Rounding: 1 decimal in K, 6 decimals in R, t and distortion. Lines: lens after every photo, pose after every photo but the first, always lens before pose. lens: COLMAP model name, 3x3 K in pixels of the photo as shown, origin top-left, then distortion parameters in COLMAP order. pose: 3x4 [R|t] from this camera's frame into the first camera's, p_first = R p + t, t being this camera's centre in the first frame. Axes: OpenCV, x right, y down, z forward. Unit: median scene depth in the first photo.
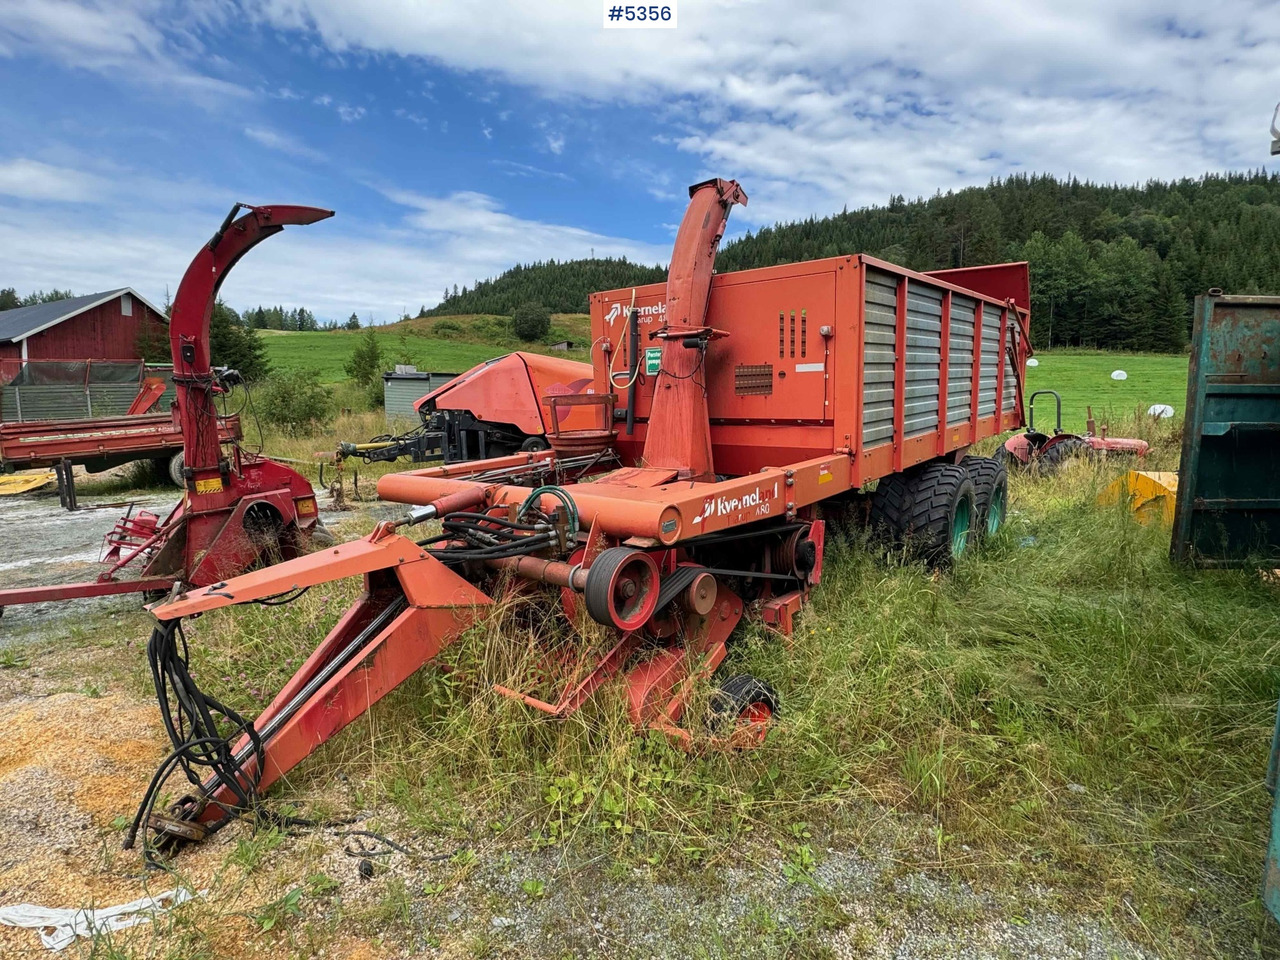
lens RADIAL K [[651.5, 0, 640.0], [0, 651.5, 480.0], [0, 0, 1]] dist [0.001851, -0.001806]
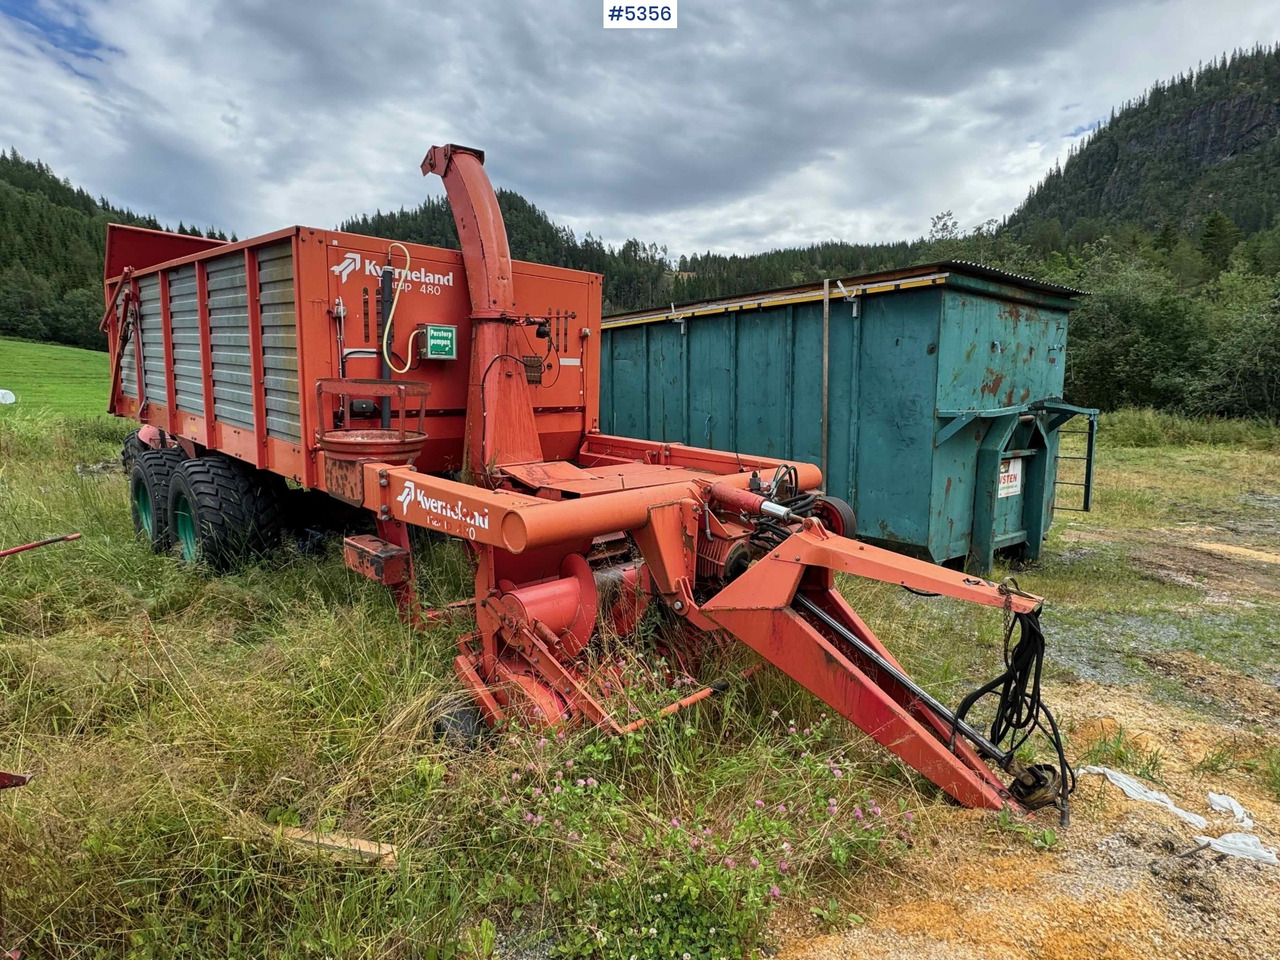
lens RADIAL K [[651.5, 0, 640.0], [0, 651.5, 480.0], [0, 0, 1]] dist [0.001851, -0.001806]
pose [[0.055243, -0.121920, 0.991001, -0.837405], [0.141212, 0.983495, 0.113125, -0.072832], [-0.988437, 0.133691, 0.071548, 0.757634]]
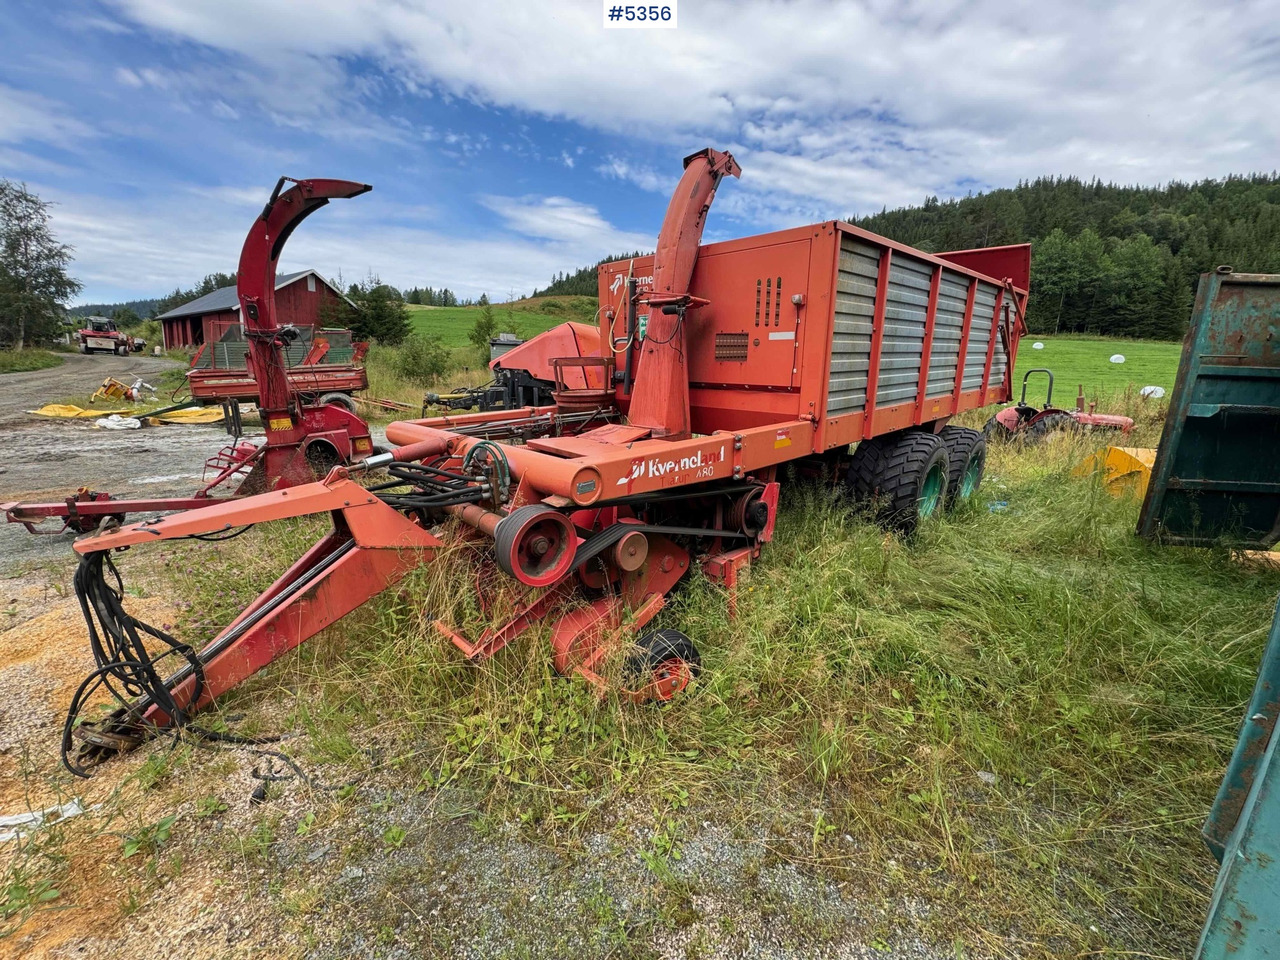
lens RADIAL K [[506.3, 0, 640.0], [0, 506.3, 480.0], [0, 0, 1]] dist [-0.000644, -0.000016]
pose [[0.992997, 0.054703, -0.104709, 0.121850], [-0.044225, 0.994015, 0.099896, -0.012700], [0.109547, -0.094566, 0.989473, 0.137781]]
